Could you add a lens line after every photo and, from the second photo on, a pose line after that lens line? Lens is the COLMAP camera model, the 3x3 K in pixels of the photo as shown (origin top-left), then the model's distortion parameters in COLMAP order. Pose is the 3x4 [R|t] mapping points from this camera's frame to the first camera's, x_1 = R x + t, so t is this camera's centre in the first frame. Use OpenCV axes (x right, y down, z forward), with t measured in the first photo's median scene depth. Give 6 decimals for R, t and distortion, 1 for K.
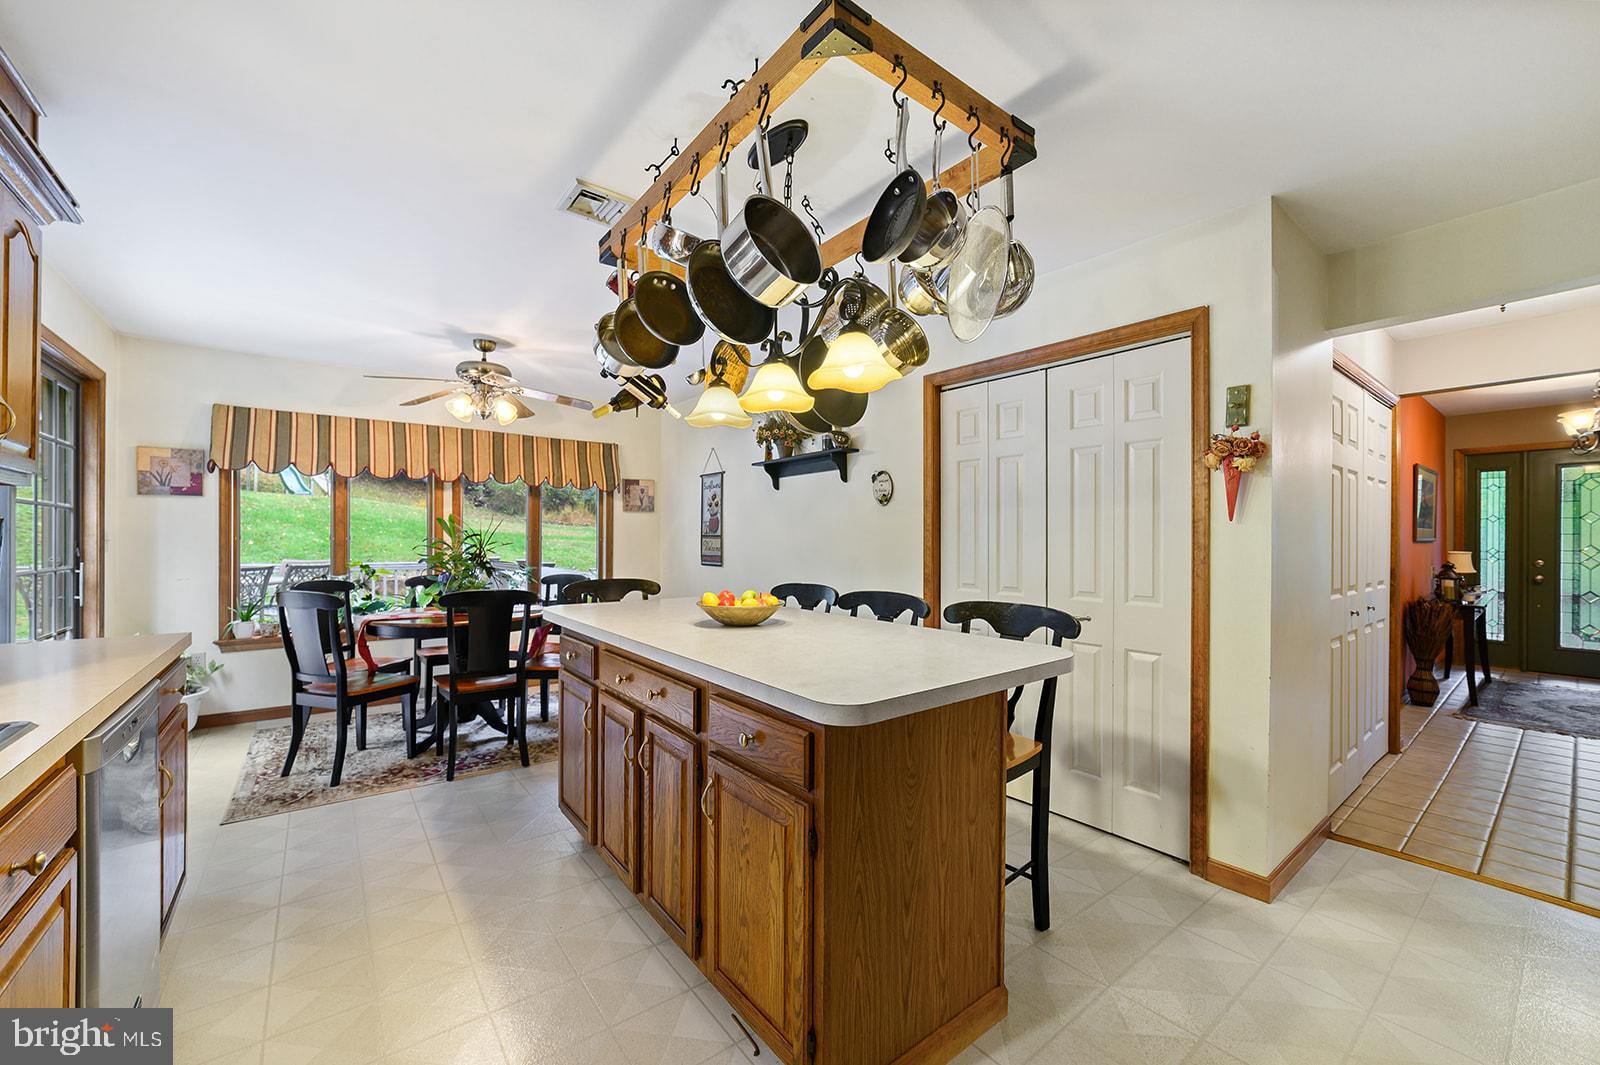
lens RADIAL K [[621.9, 0, 783.3], [0, 621.9, 537.7], [0, 0, 1]] dist [-0.010534, 0.004452]
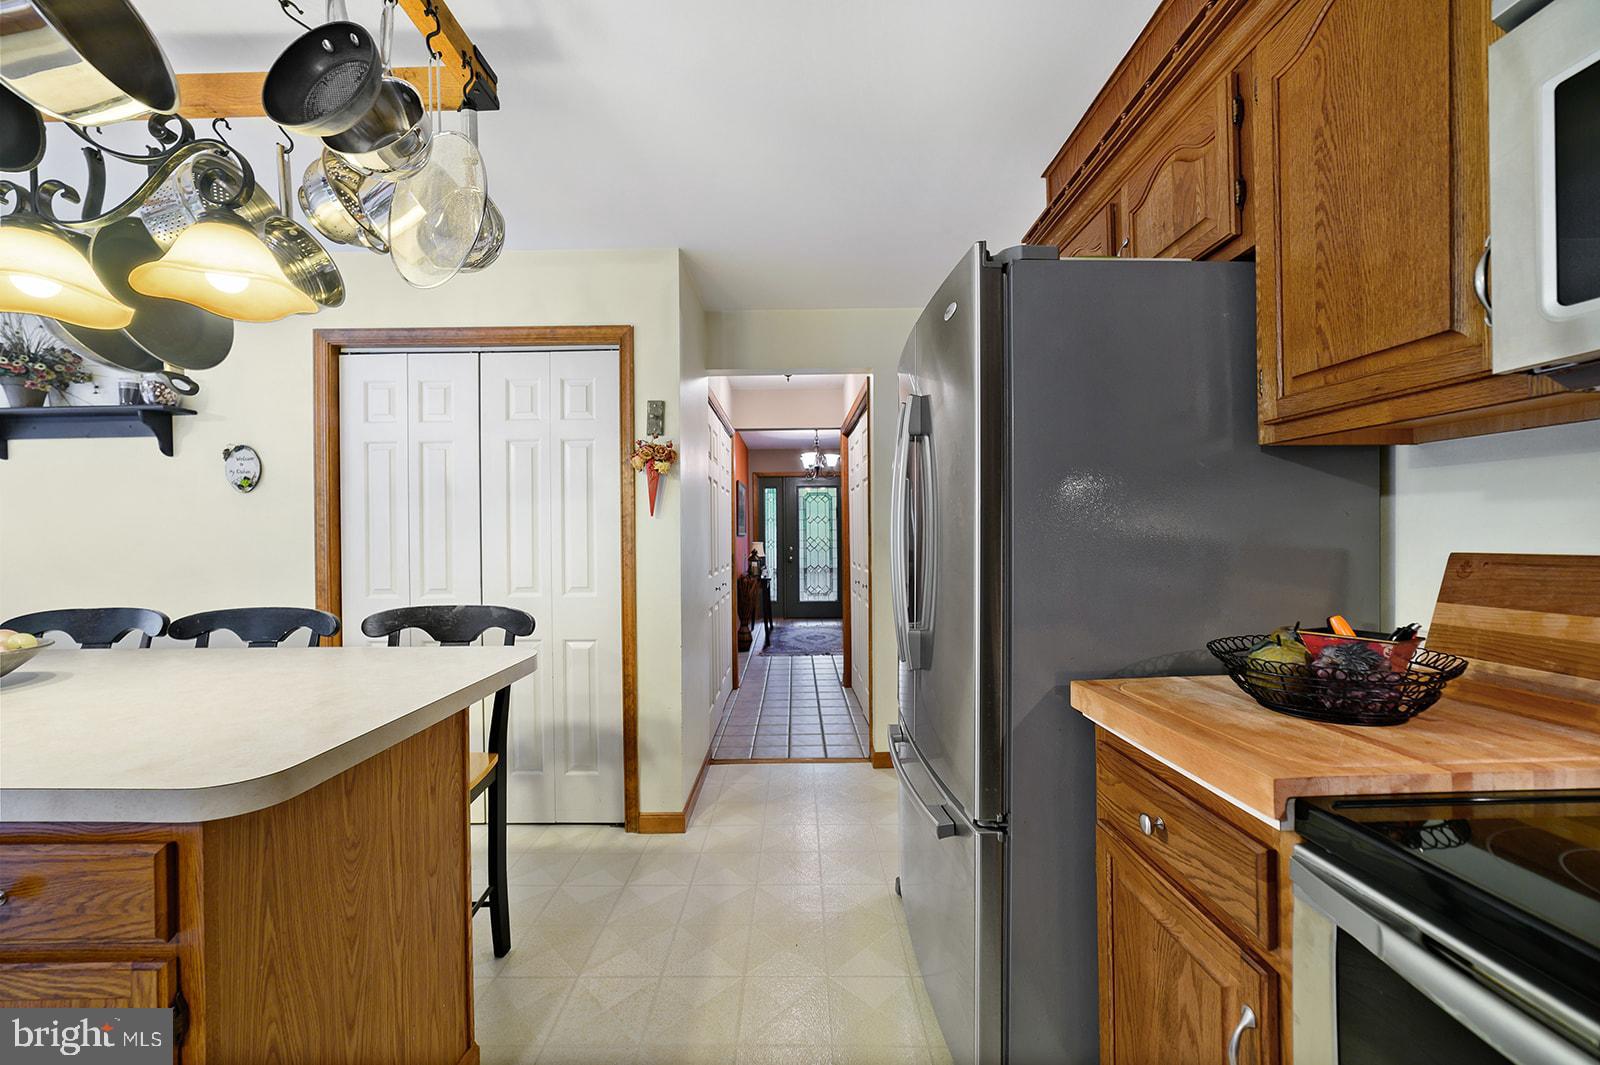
lens RADIAL K [[621.9, 0, 801.8], [0, 621.9, 534.1], [0, 0, 1]] dist [-0.010534, 0.004452]
pose [[0.612712, -0.008415, 0.790262, -0.052918], [0.011217, 0.999935, 0.001951, 0.014815], [-0.790227, 0.007669, 0.612766, 0.130642]]
